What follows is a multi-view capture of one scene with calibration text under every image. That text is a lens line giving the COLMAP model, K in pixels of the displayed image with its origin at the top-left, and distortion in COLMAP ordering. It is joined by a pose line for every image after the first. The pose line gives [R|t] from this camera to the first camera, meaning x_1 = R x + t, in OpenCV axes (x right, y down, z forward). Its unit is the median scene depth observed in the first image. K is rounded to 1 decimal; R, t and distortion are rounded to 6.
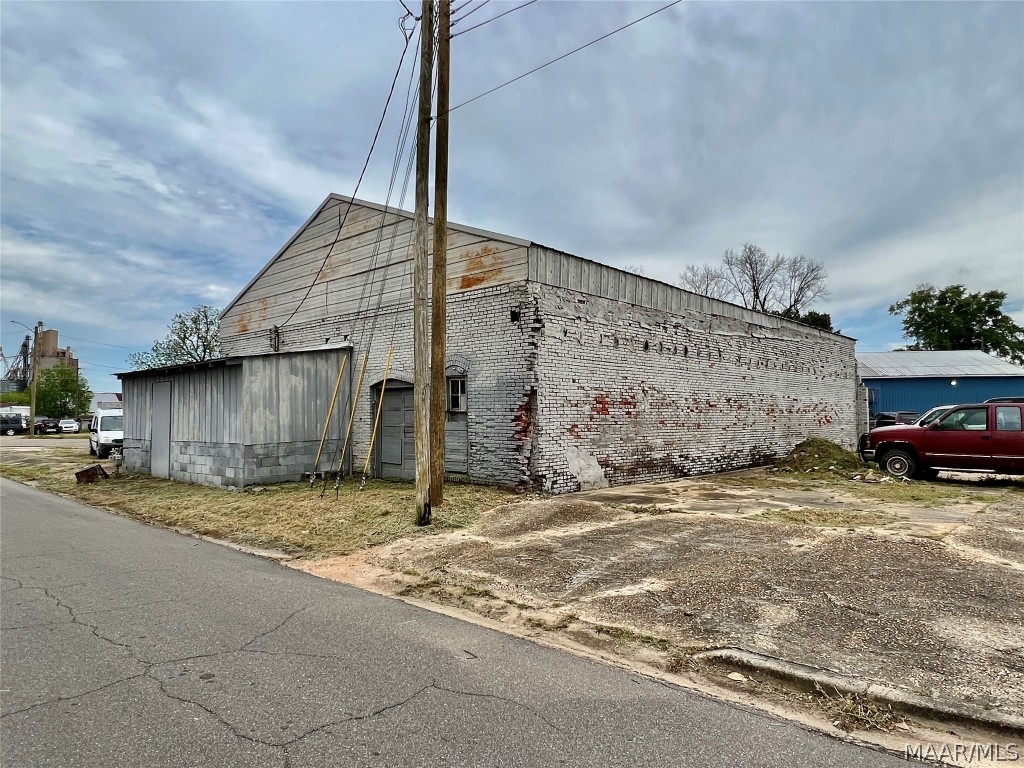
lens RADIAL K [[655.8, 0, 512.0], [0, 655.8, 384.0], [0, 0, 1]] dist [0.003029, 0.000183]
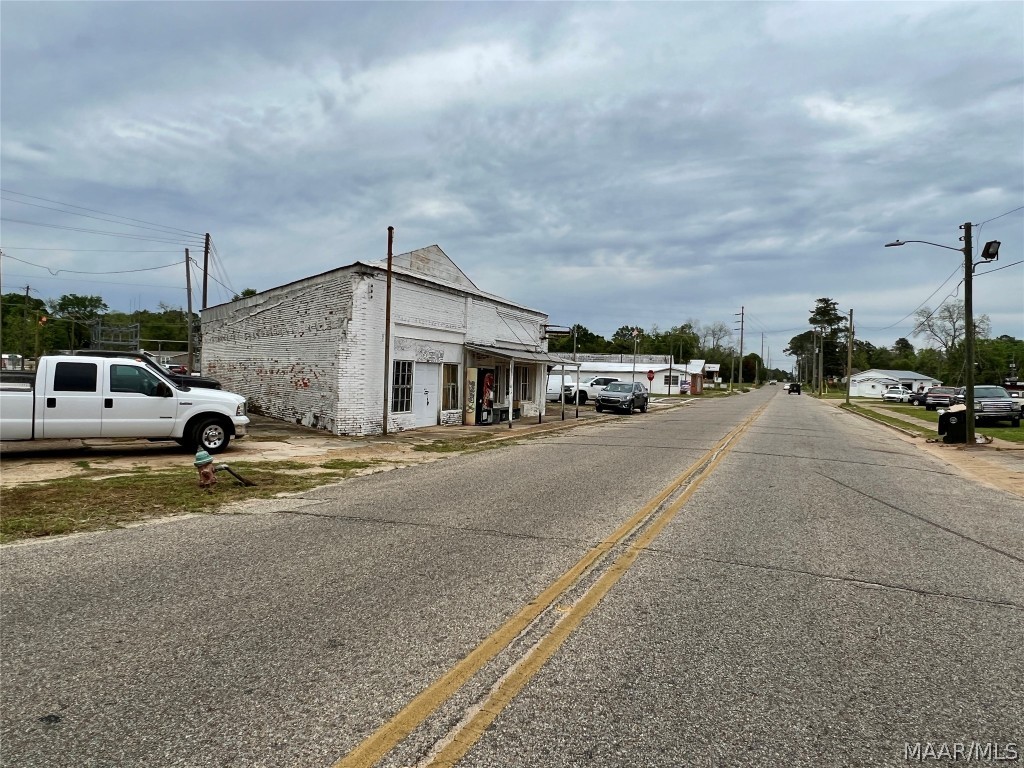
lens RADIAL K [[693.9, 0, 512.0], [0, 693.9, 384.0], [0, 0, 1]] dist [-0.003967, 0.000683]
pose [[-0.212058, 0.006249, -0.977237, 1.720301], [0.017923, 0.999836, 0.002504, 0.076766], [0.977093, -0.016985, -0.212135, 1.911323]]
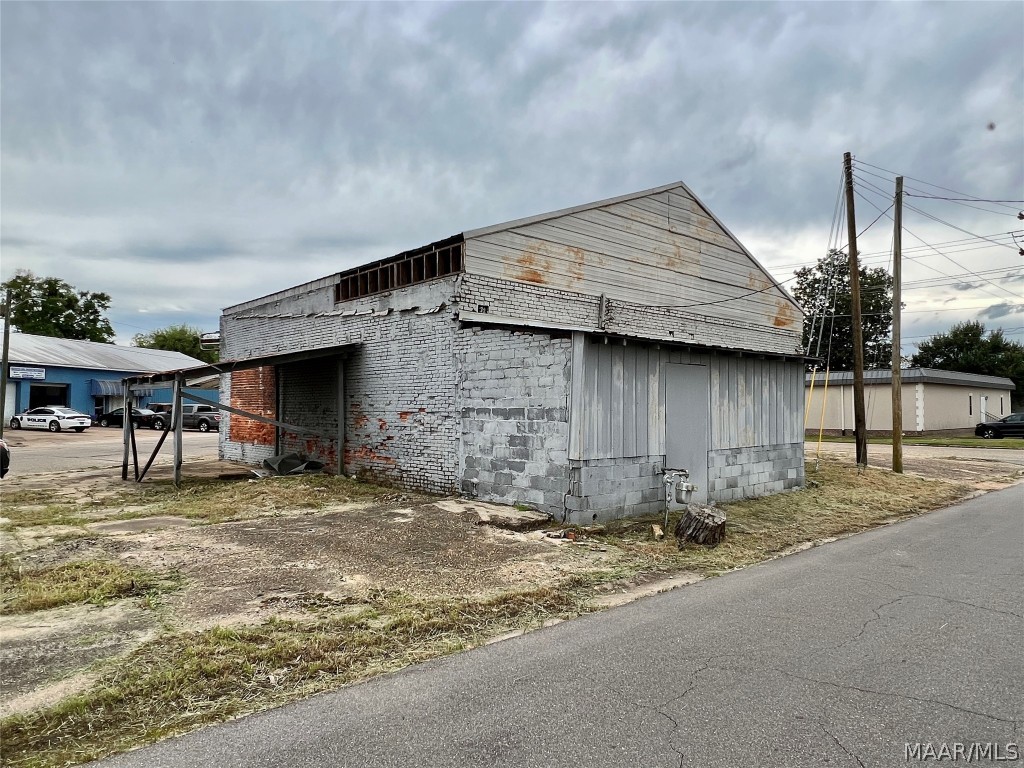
lens RADIAL K [[655.8, 0, 512.0], [0, 655.8, 384.0], [0, 0, 1]] dist [0.003029, 0.000183]
pose [[0.094117, 0.042033, 0.994673, -1.159762], [-0.050556, 0.998021, -0.037391, 0.048727], [-0.994277, -0.046767, 0.096056, 1.068954]]
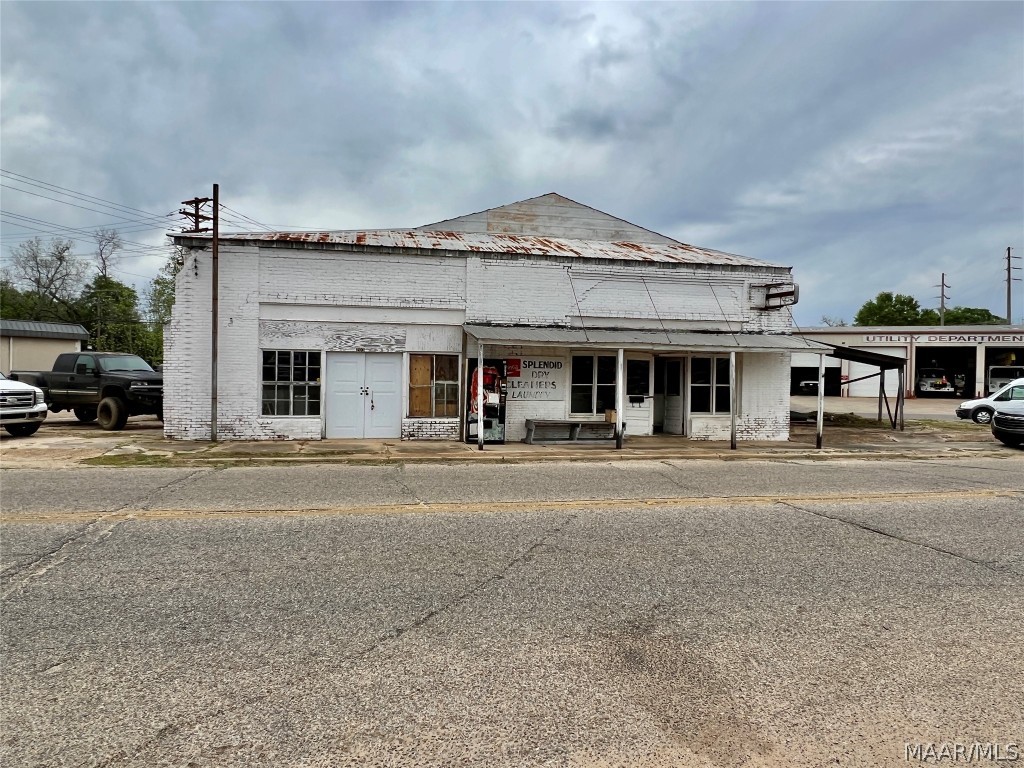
lens RADIAL K [[693.9, 0, 512.0], [0, 693.9, 384.0], [0, 0, 1]] dist [-0.003967, 0.000683]
pose [[-0.926370, -0.009542, -0.376495, 0.677875], [0.003278, 0.999437, -0.033394, 0.113663], [0.376602, -0.032169, -0.925817, 2.445808]]
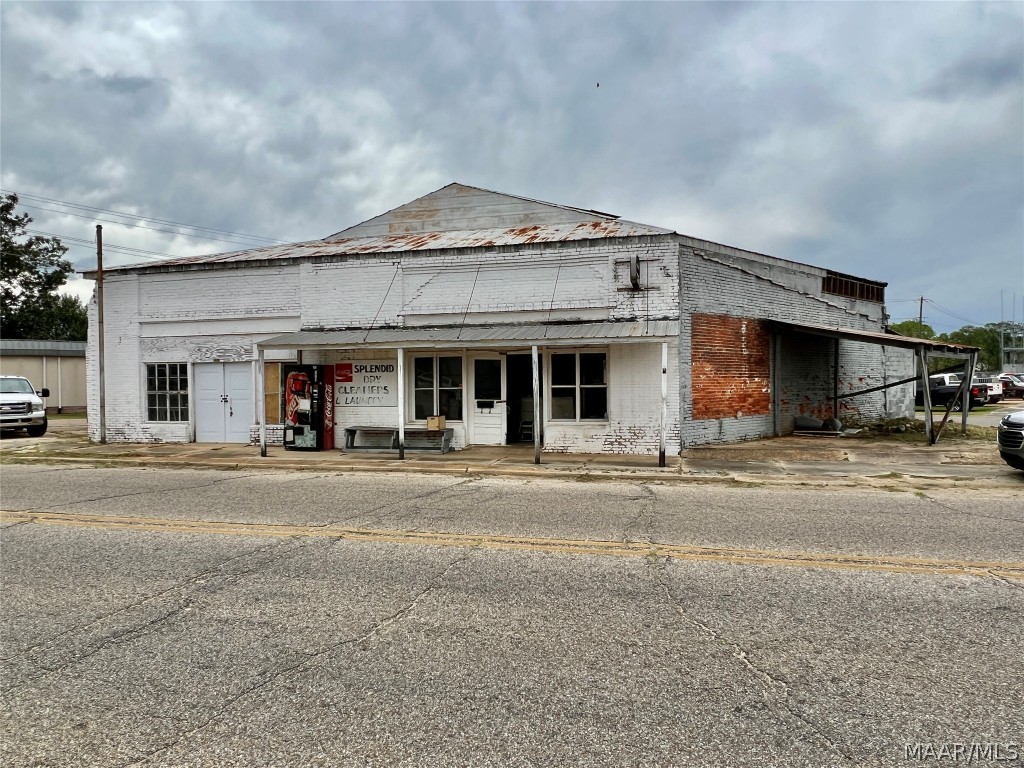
lens RADIAL K [[693.9, 0, 512.0], [0, 693.9, 384.0], [0, 0, 1]] dist [-0.003967, 0.000683]
pose [[-0.995513, 0.009421, 0.094152, -0.012212], [0.005334, 0.999036, -0.043565, 0.115997], [-0.094472, -0.042867, -0.994604, 2.461428]]
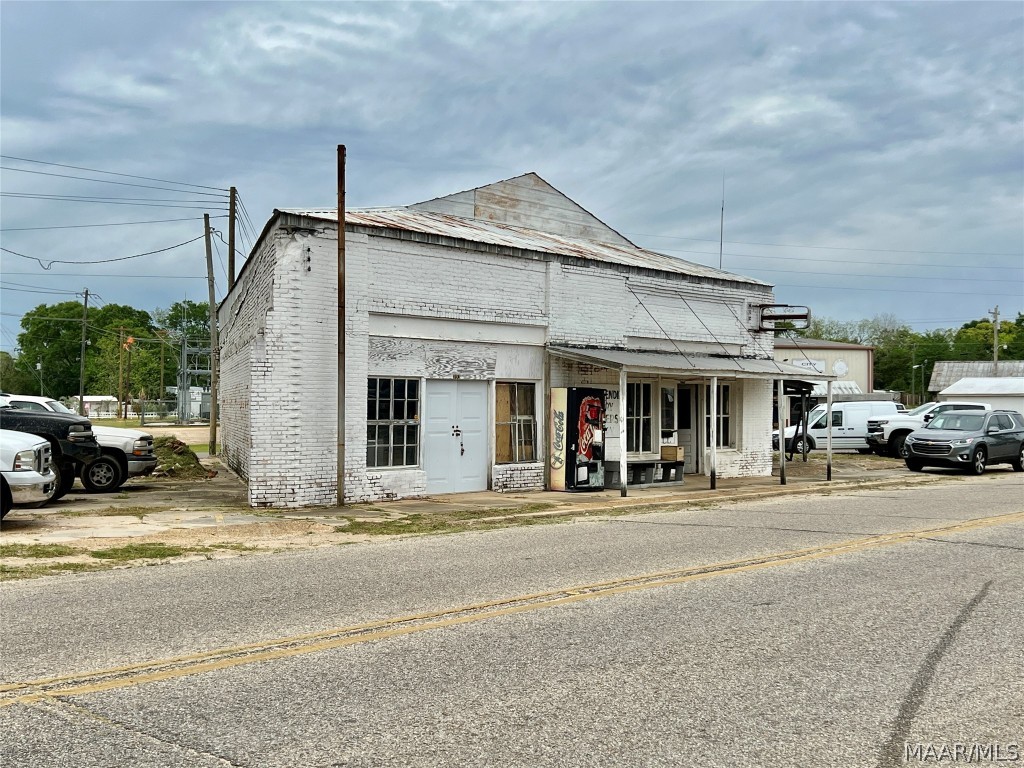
lens RADIAL K [[1225.3, 0, 497.0], [0, 1225.3, 405.0], [0, 0, 1]] dist [0.162999, -0.366618]
pose [[-0.525323, -0.003740, -0.850895, 1.574818], [0.037392, 0.998923, -0.027476, 0.100625], [0.850081, -0.046250, -0.524617, 2.195468]]
